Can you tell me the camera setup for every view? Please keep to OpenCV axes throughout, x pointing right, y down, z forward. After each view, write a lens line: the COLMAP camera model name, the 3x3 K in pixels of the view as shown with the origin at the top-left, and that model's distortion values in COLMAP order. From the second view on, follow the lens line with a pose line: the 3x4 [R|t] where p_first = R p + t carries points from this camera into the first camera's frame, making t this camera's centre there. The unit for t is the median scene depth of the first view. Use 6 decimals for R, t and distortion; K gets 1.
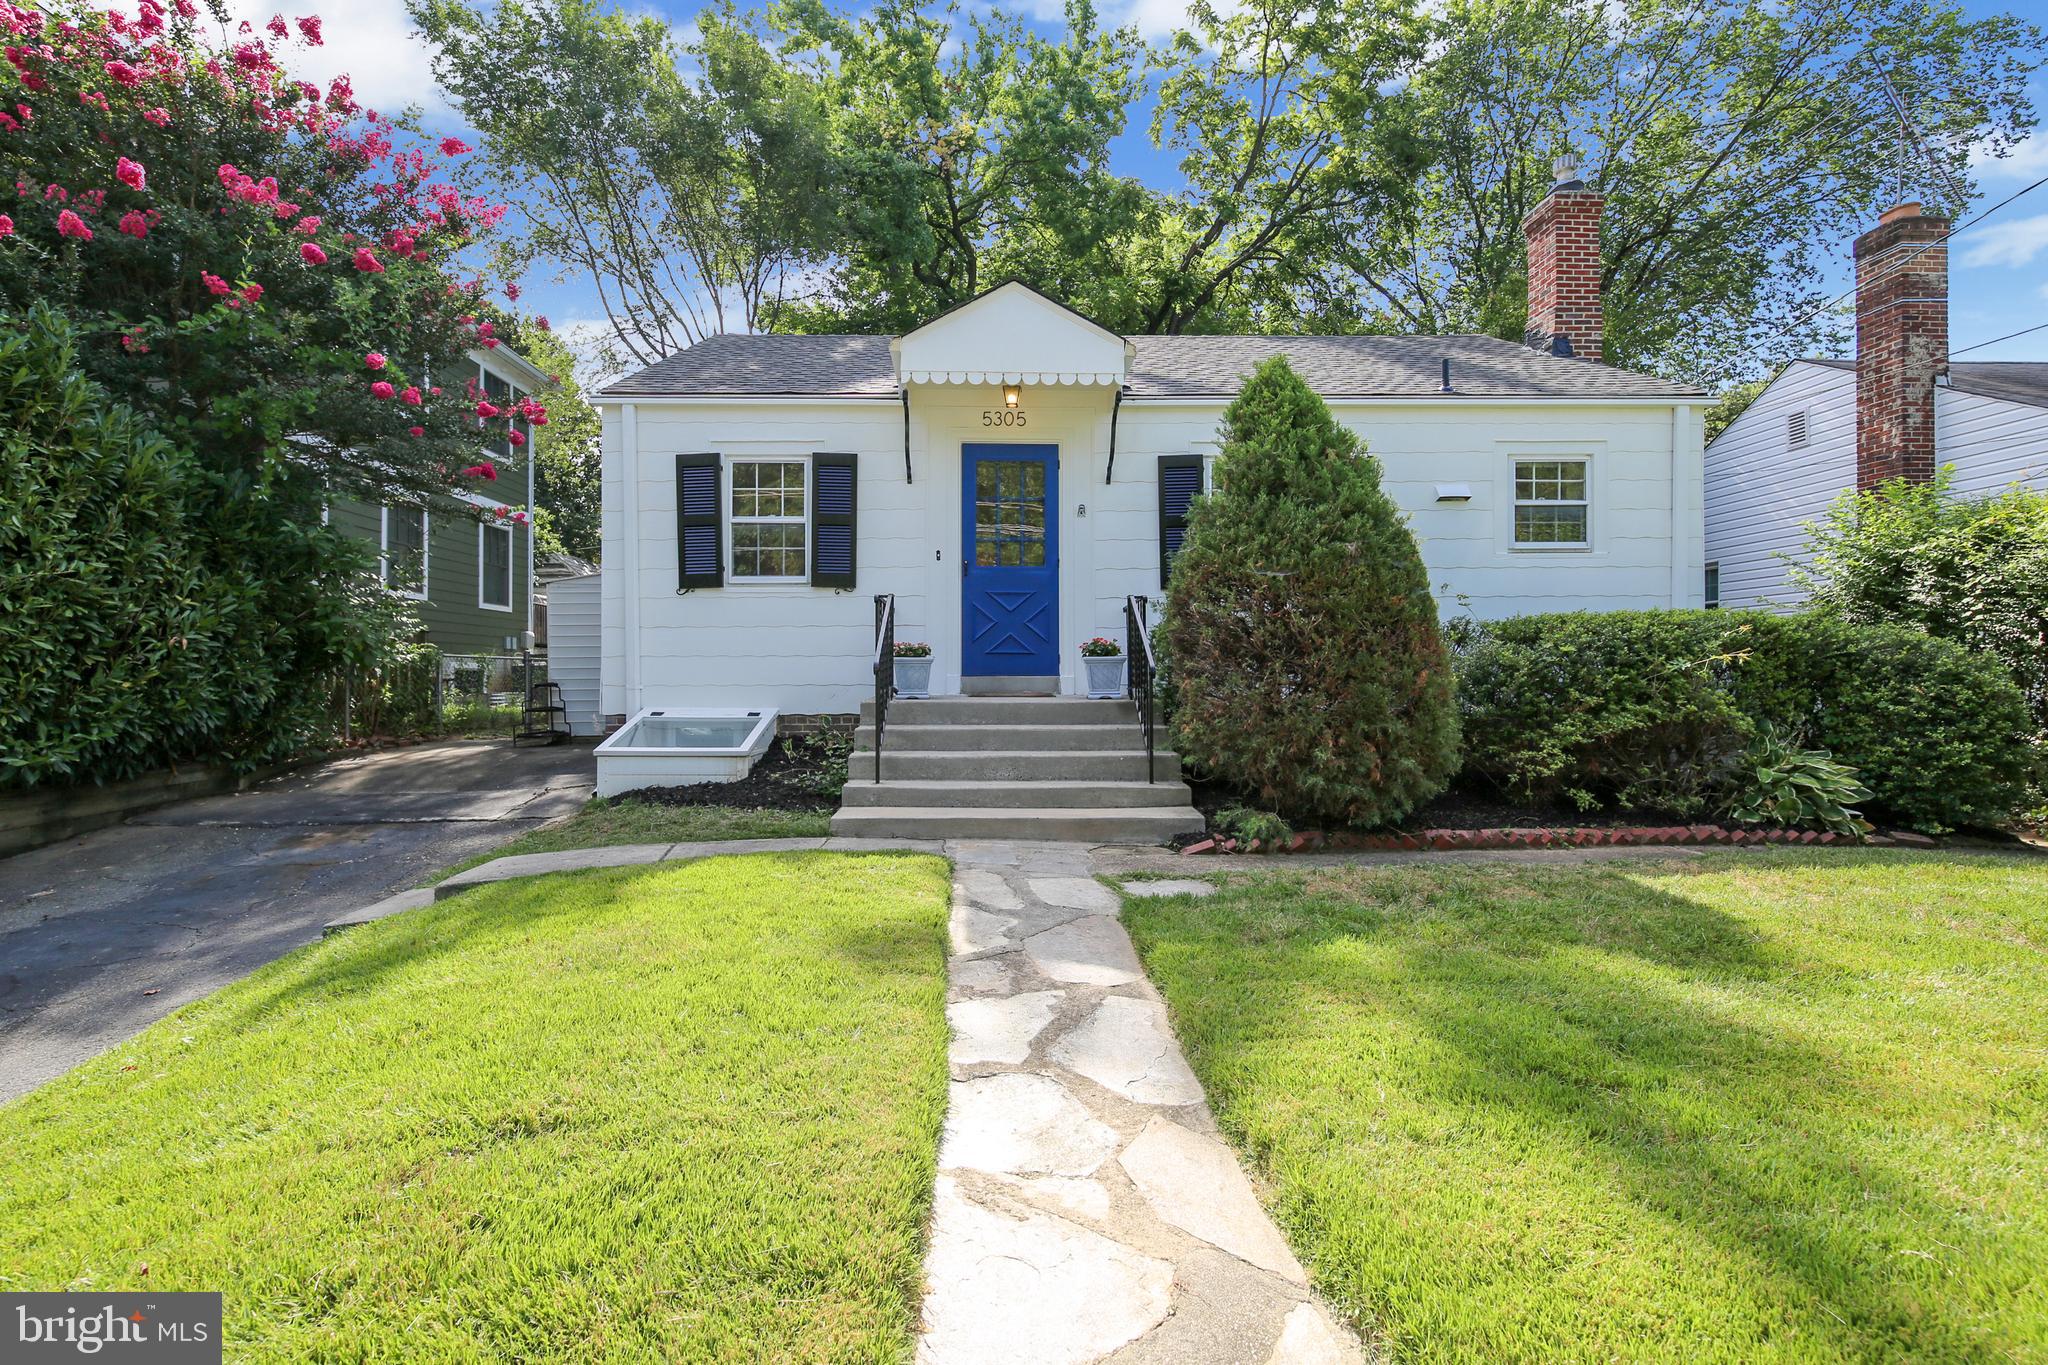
lens RADIAL K [[898.4, 0, 983.0], [0, 898.4, 670.2], [0, 0, 1]] dist [0.000517, 0.000230]
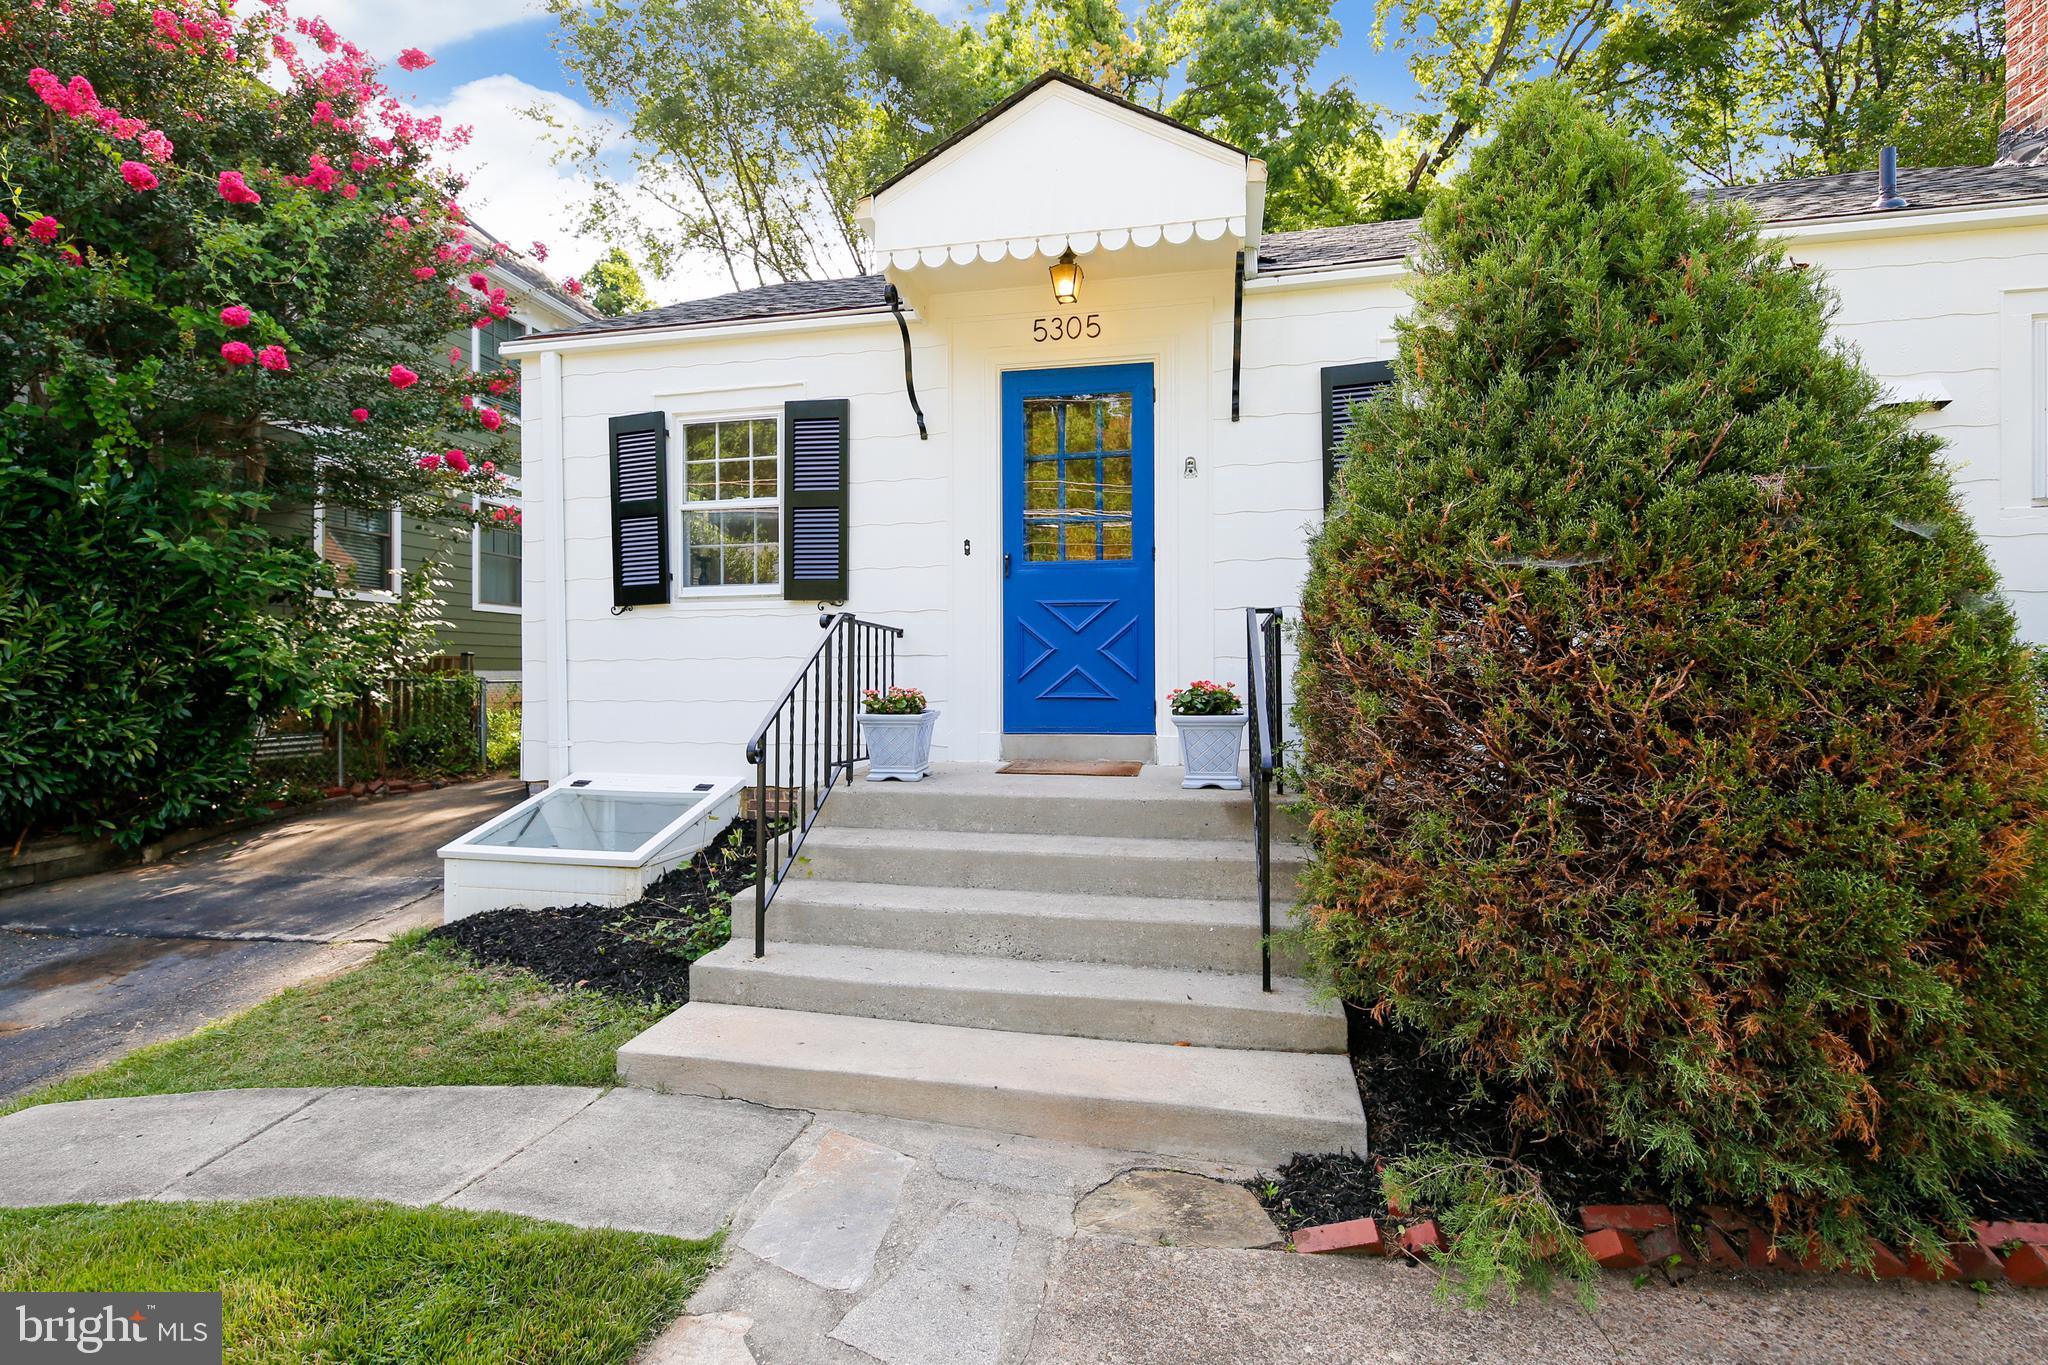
lens RADIAL K [[888.7, 0, 1014.7], [0, 888.7, 677.1], [0, 0, 1]] dist [-0.000618, -0.000372]
pose [[0.977518, -0.001914, -0.210843, 0.119315], [0.004714, 0.999907, 0.012776, -0.042050], [0.210799, -0.013483, 0.977437, 0.376955]]
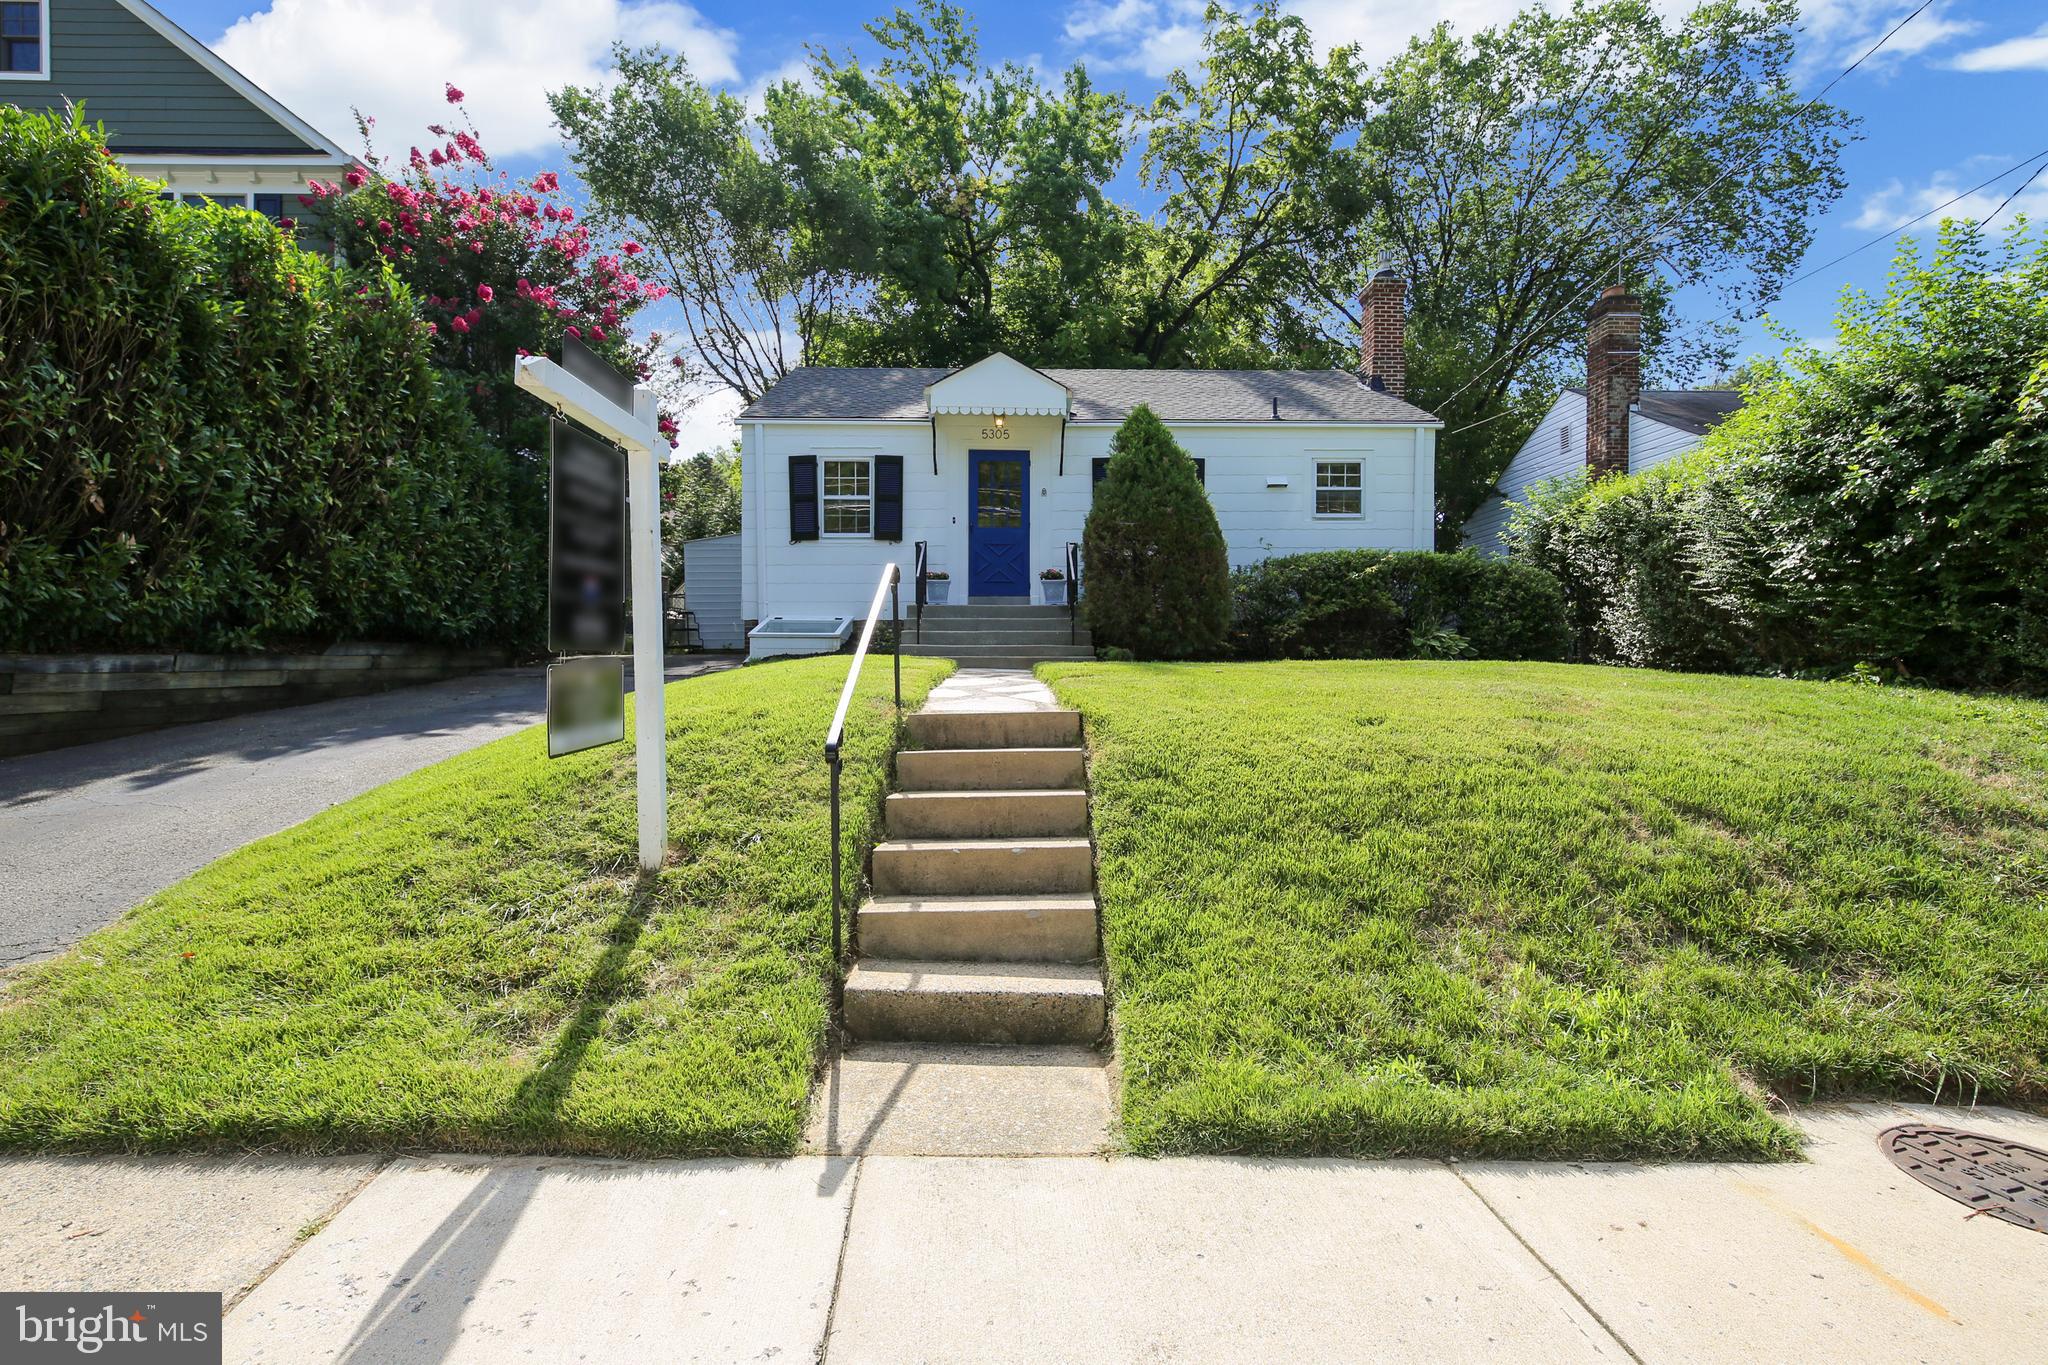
lens RADIAL K [[888.7, 0, 1014.7], [0, 888.7, 677.1], [0, 0, 1]] dist [-0.000618, -0.000372]
pose [[0.999953, 0.001435, 0.009537, 0.042921], [-0.001617, 0.999815, 0.019165, 0.118885], [-0.009508, -0.019180, 0.999771, -0.576662]]
